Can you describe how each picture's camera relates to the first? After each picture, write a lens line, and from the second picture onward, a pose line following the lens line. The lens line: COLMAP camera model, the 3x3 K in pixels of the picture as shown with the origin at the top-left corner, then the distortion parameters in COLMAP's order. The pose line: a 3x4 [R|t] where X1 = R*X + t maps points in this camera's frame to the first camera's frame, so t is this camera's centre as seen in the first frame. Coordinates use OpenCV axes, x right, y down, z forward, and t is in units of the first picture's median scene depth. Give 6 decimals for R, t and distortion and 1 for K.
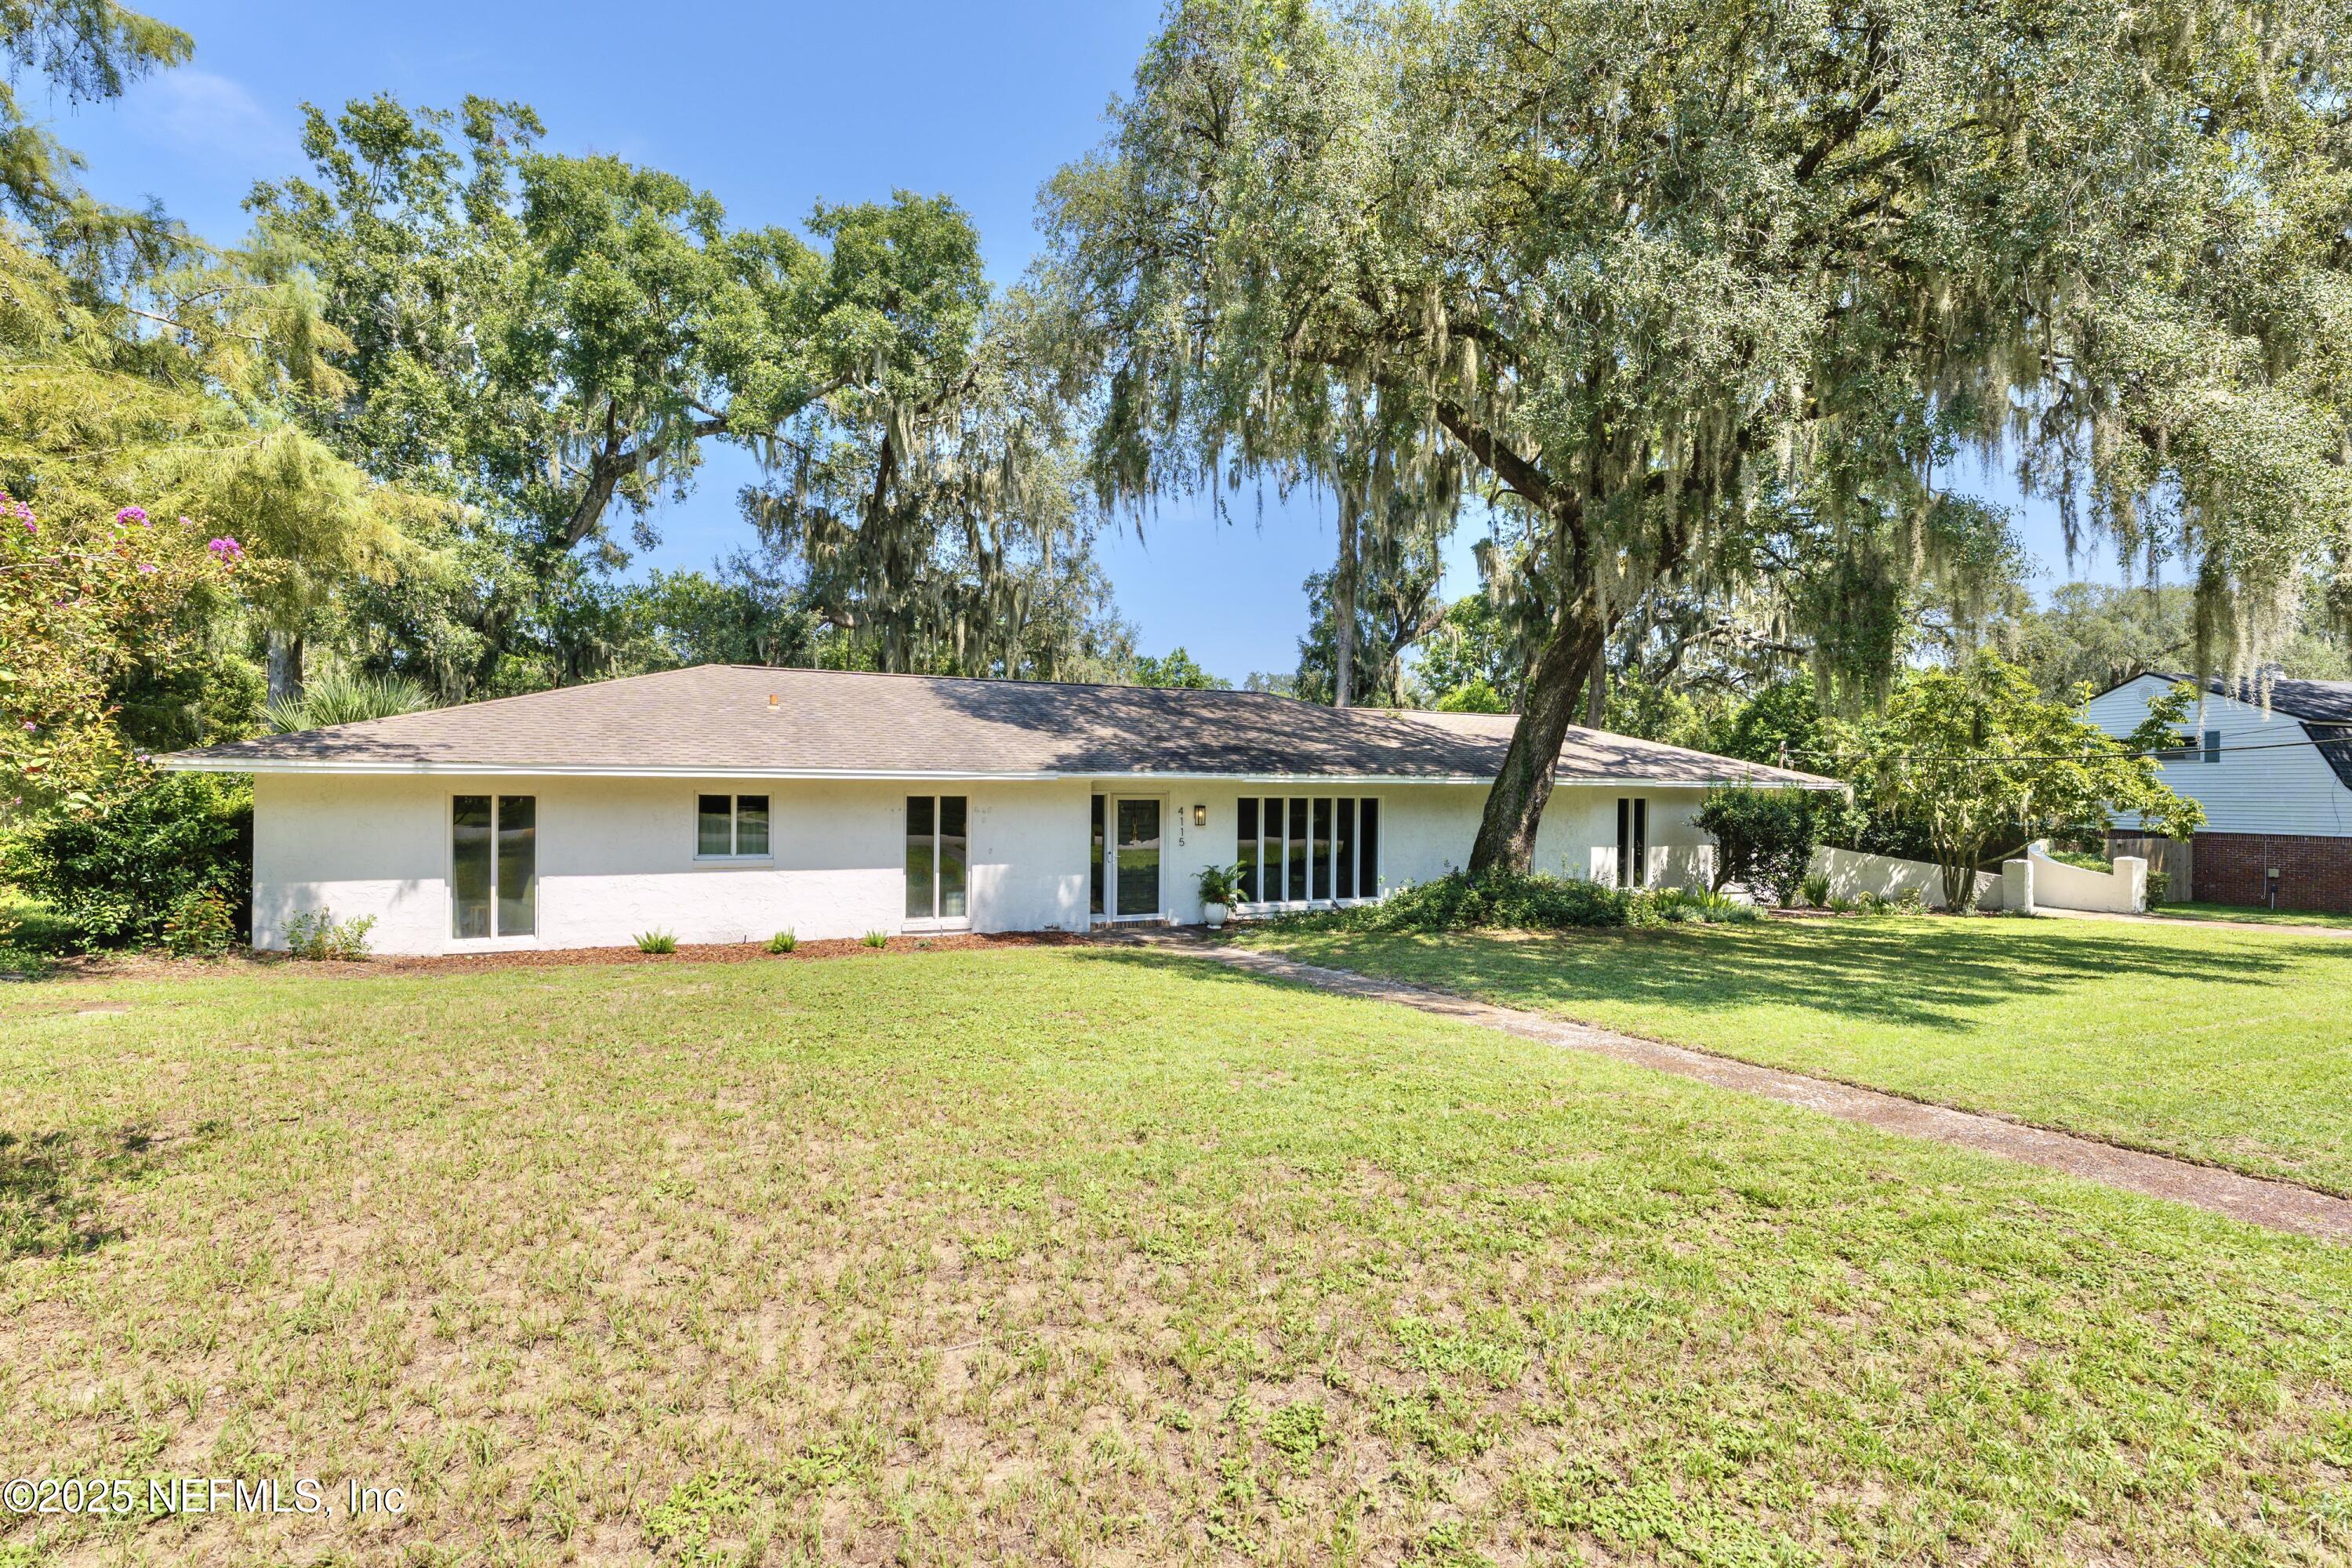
lens RADIAL K [[1216.4, 0, 1176.0], [0, 1216.4, 784.0], [0, 0, 1]] dist [0.000213, 0.000000]
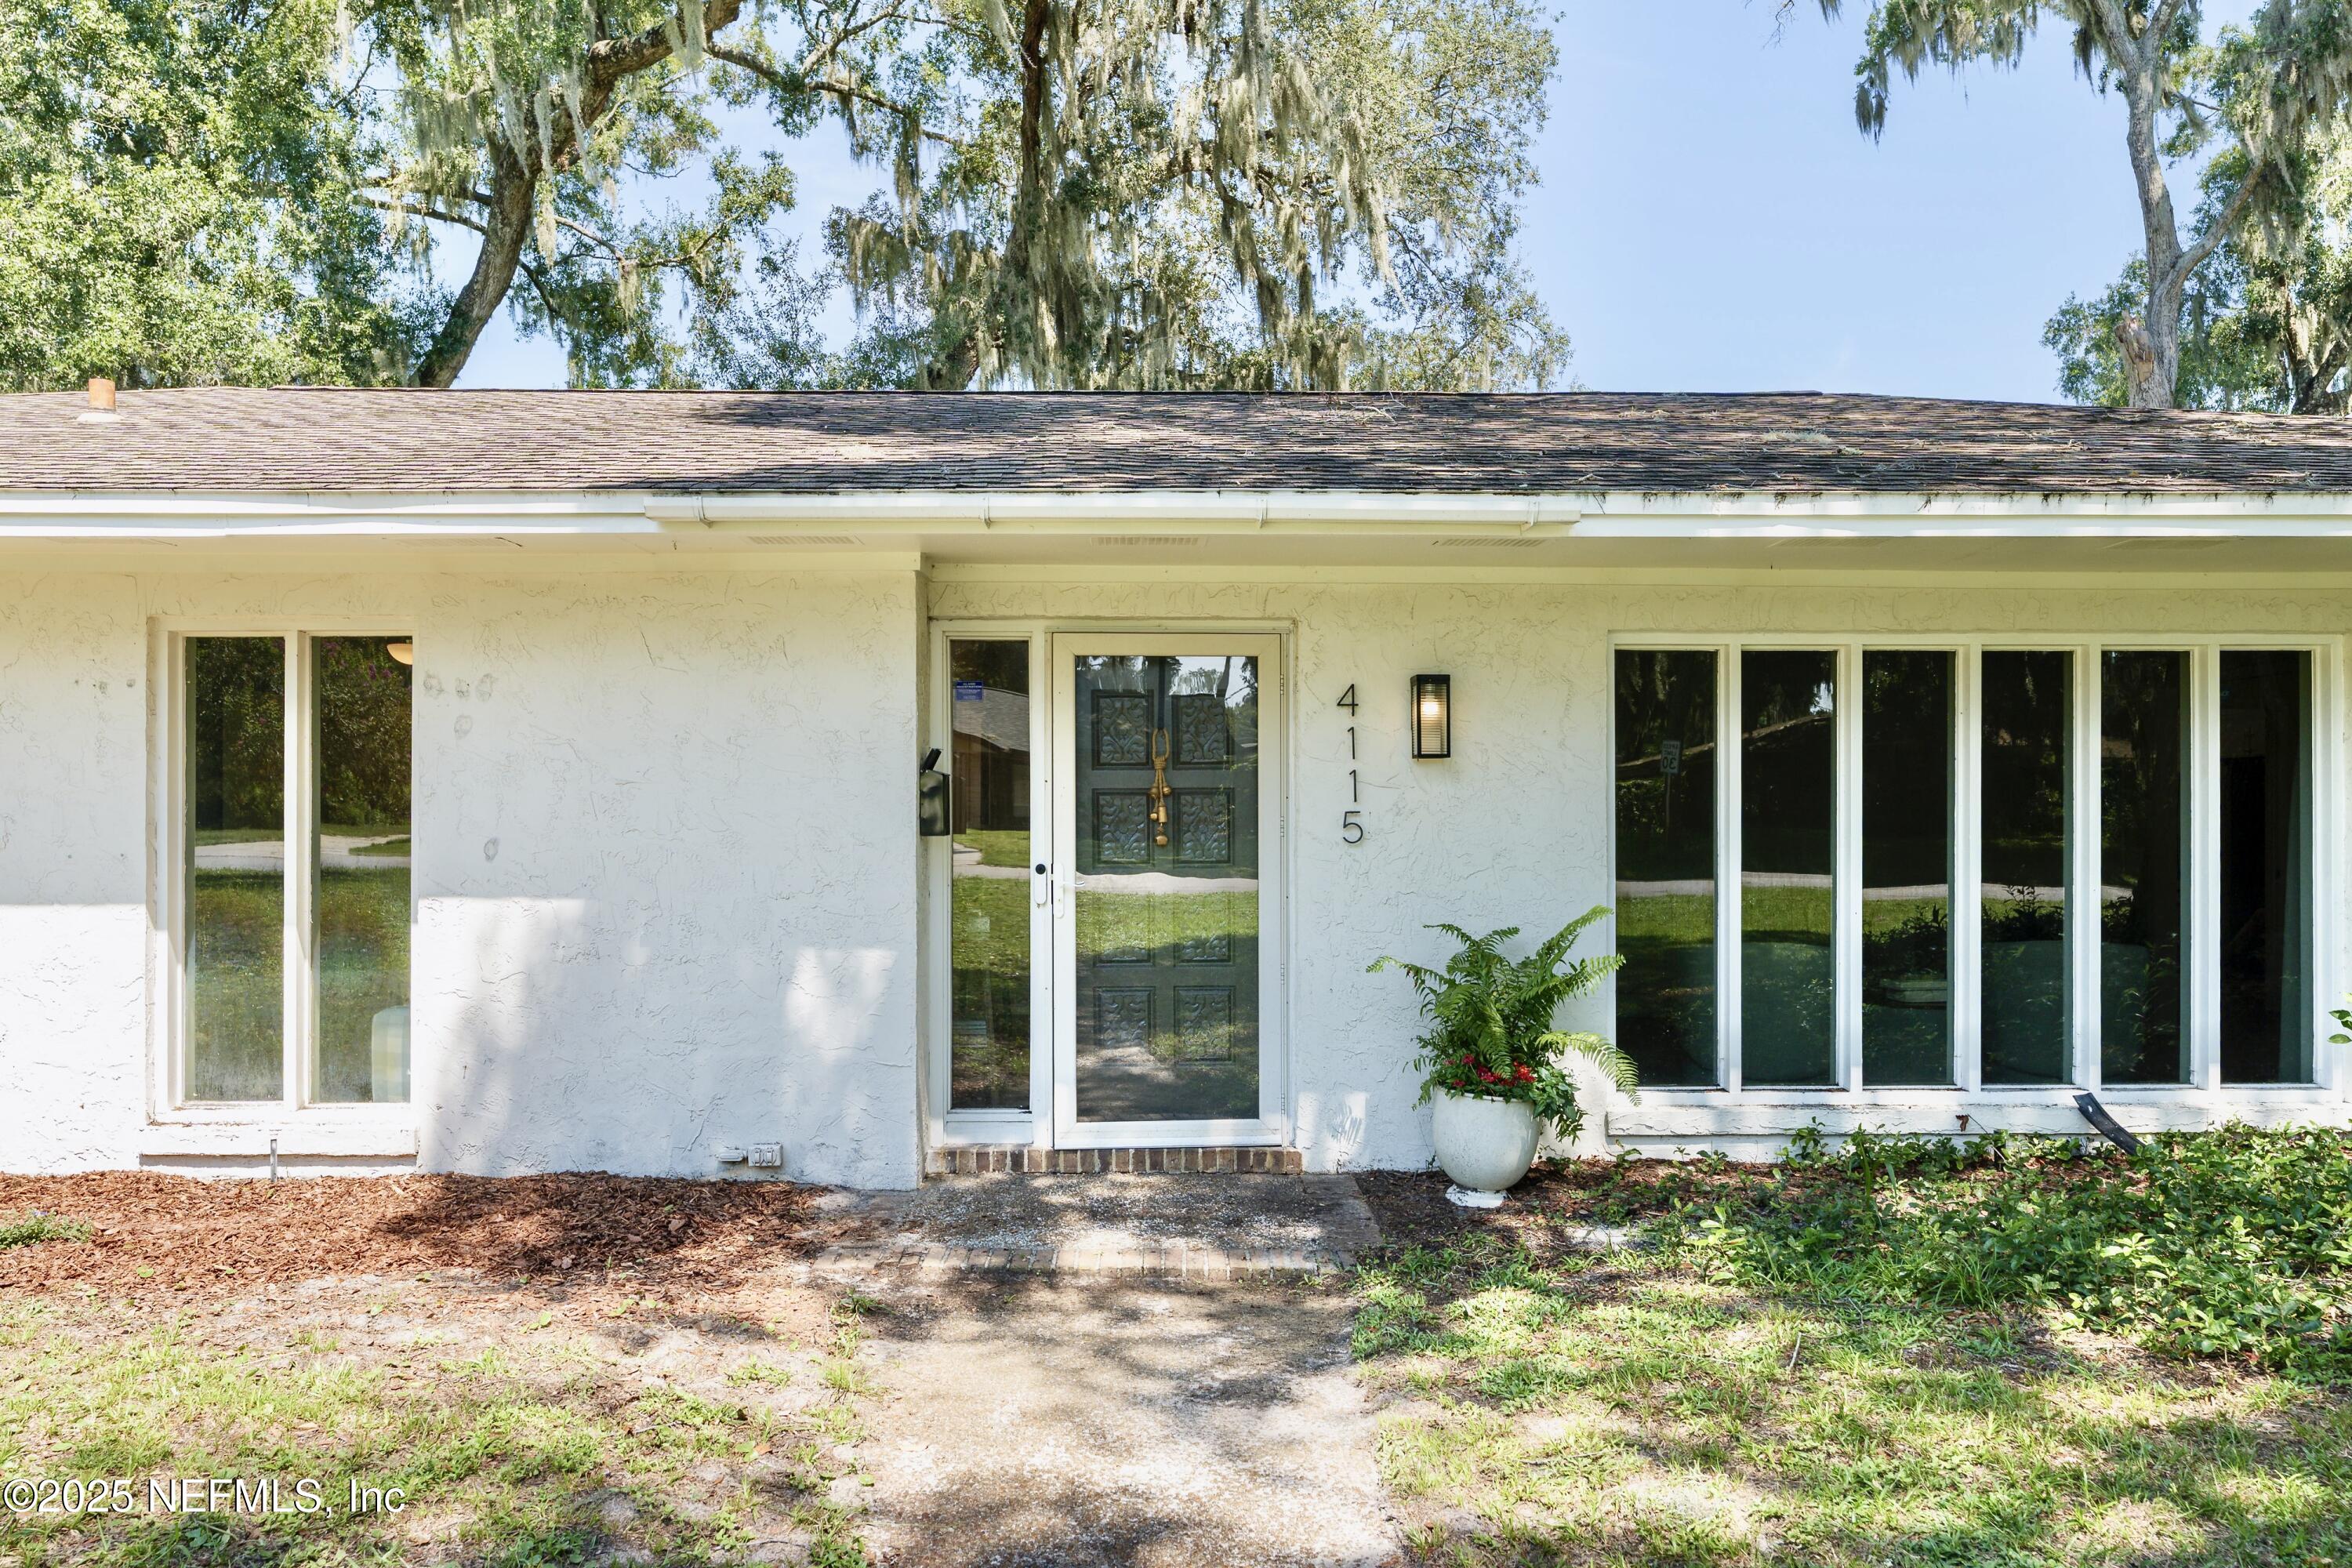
lens RADIAL K [[1588.0, 0, 1095.0], [0, 1588.0, 797.3], [0, 0, 1]] dist [-0.001661, -0.000891]
pose [[0.898306, -0.011314, -0.439224, 0.095214], [0.006835, 0.999907, -0.011777, 0.041871], [0.439317, 0.007577, 0.898300, 0.658486]]
